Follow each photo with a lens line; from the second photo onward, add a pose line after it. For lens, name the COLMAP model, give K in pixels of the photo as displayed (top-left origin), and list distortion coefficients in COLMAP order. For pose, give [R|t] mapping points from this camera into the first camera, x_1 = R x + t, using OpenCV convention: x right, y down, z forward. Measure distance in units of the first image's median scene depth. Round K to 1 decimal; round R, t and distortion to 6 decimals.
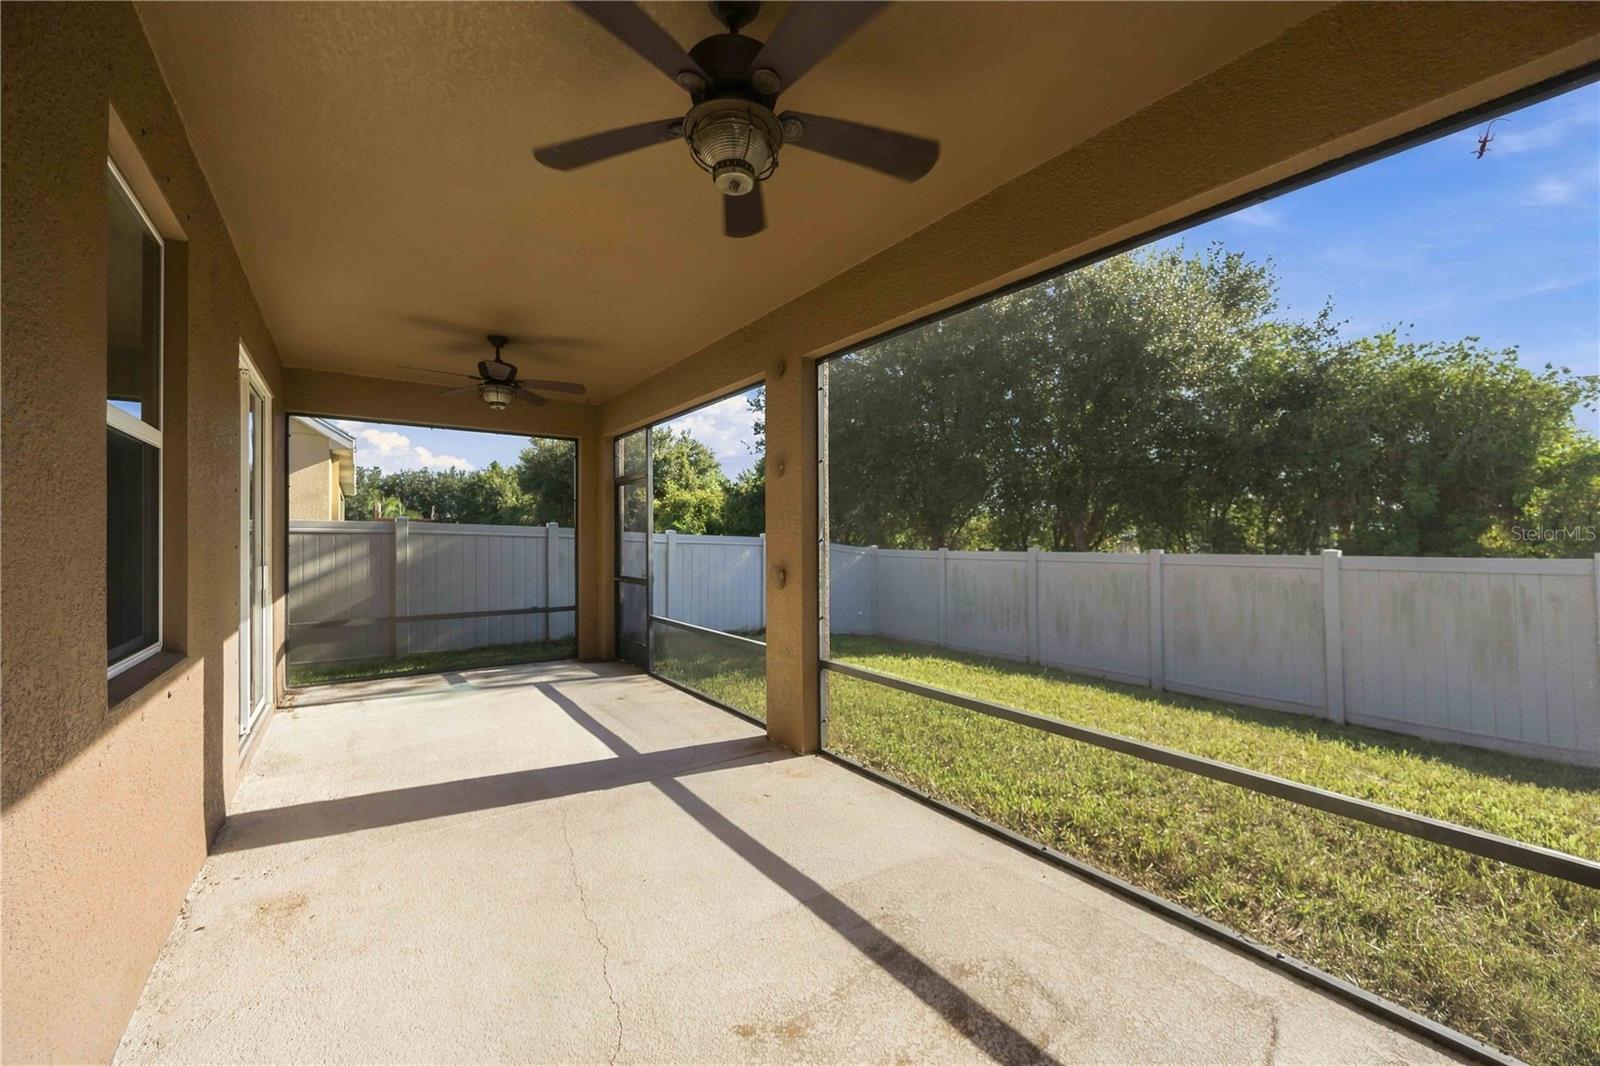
lens RADIAL K [[605.4, 0, 796.5], [0, 605.4, 530.7], [0, 0, 1]] dist [-0.003082, 0.000324]
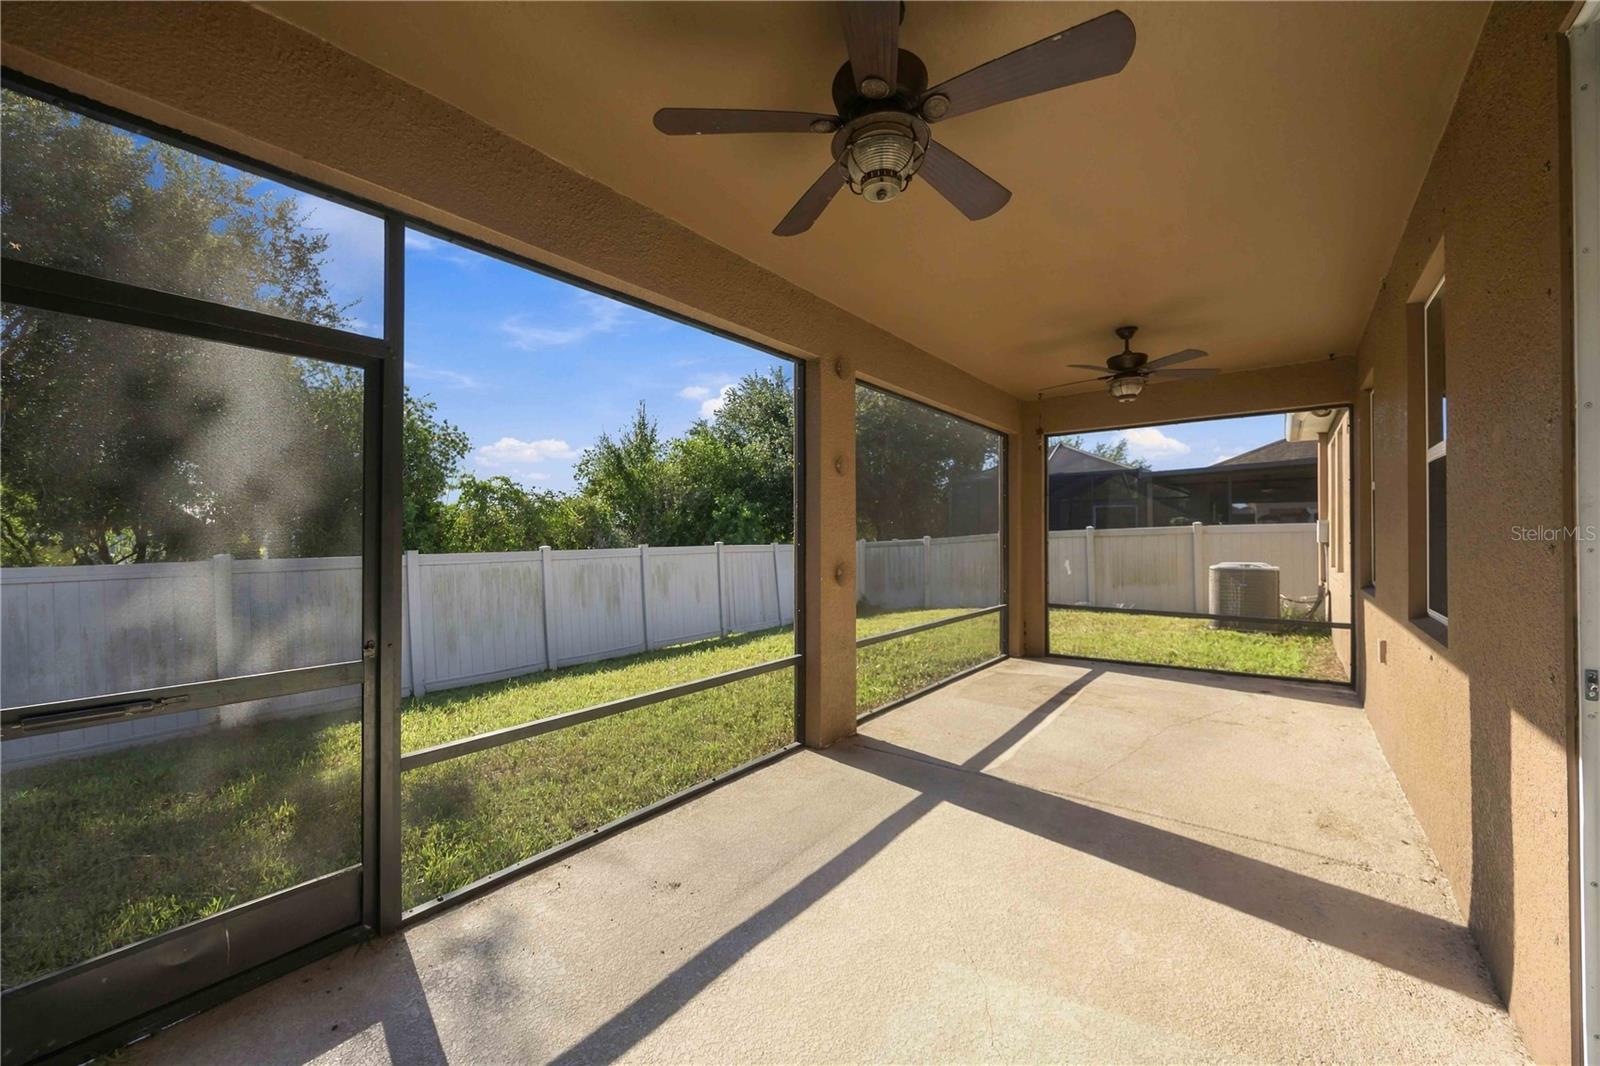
lens RADIAL K [[605.4, 0, 789.6], [0, 605.4, 533.9], [0, 0, 1]] dist [-0.003082, 0.000324]
pose [[-0.261403, 0.006416, 0.965208, -0.787037], [-0.003780, 0.999963, -0.007671, 0.013510], [-0.965222, -0.005653, -0.261369, 1.080149]]
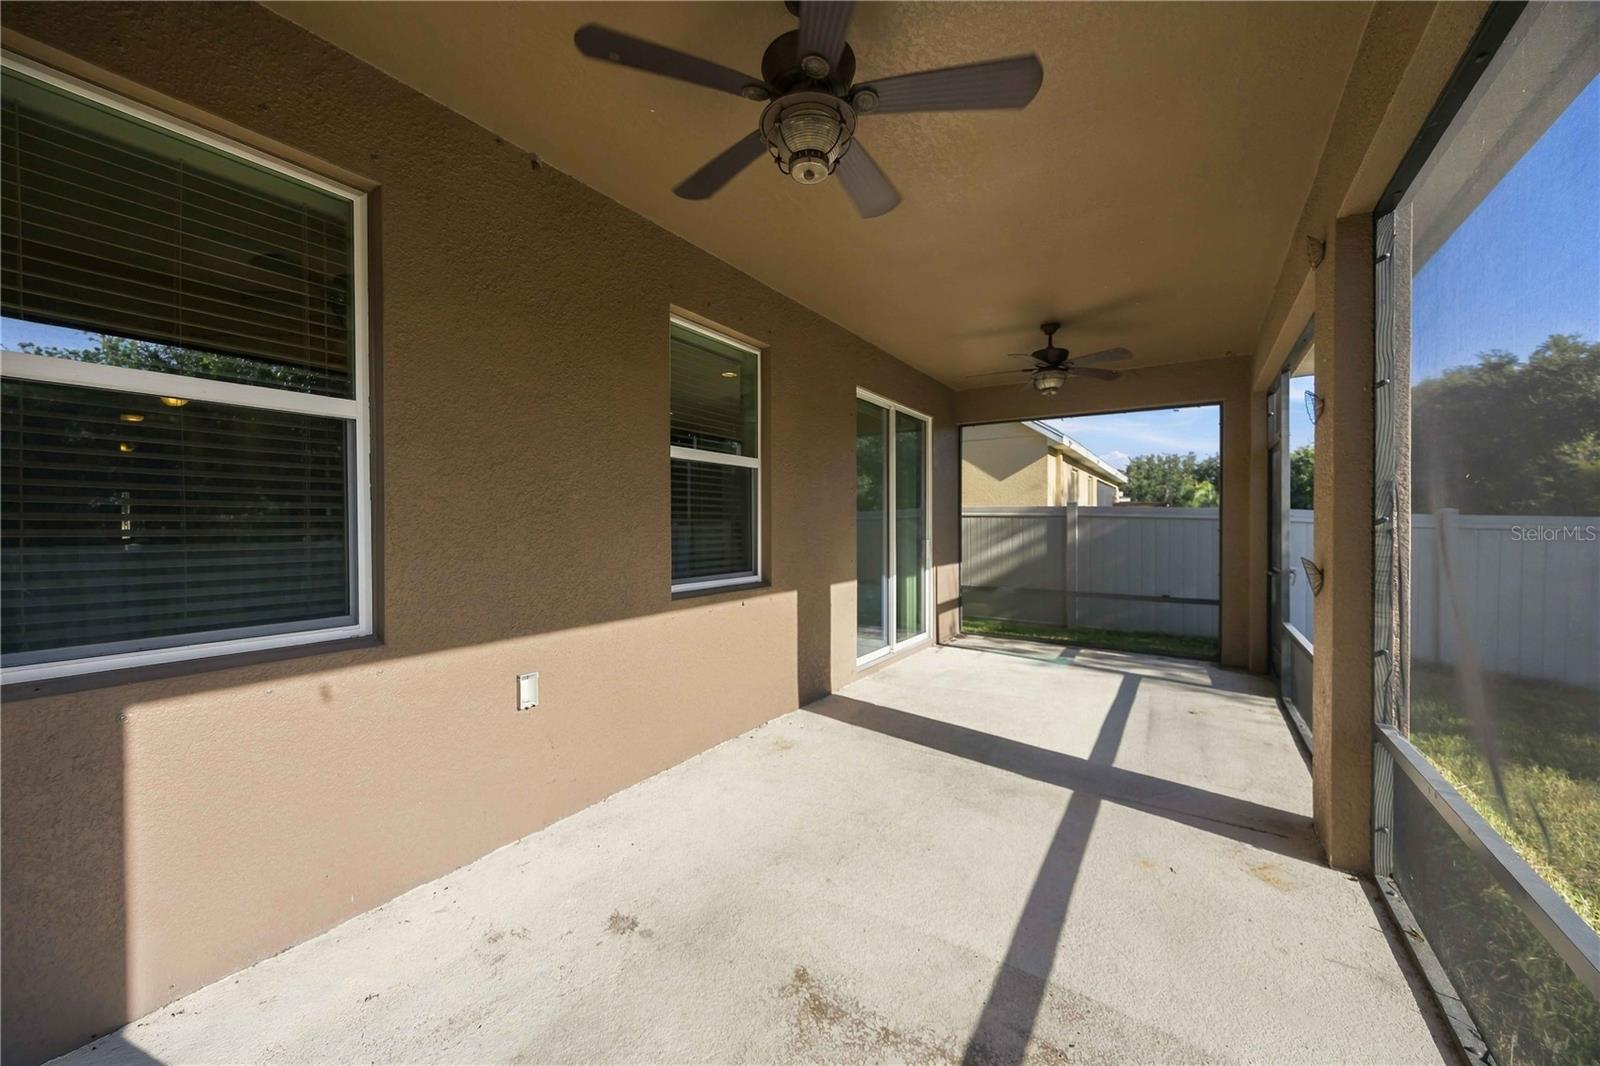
lens RADIAL K [[605.4, 0, 789.8], [0, 605.4, 523.3], [0, 0, 1]] dist [-0.003082, 0.000324]
pose [[0.349143, 0.003219, -0.937064, 0.301934], [0.009074, 0.999936, 0.006816, 0.008010], [0.937025, -0.010883, 0.349092, 0.206437]]
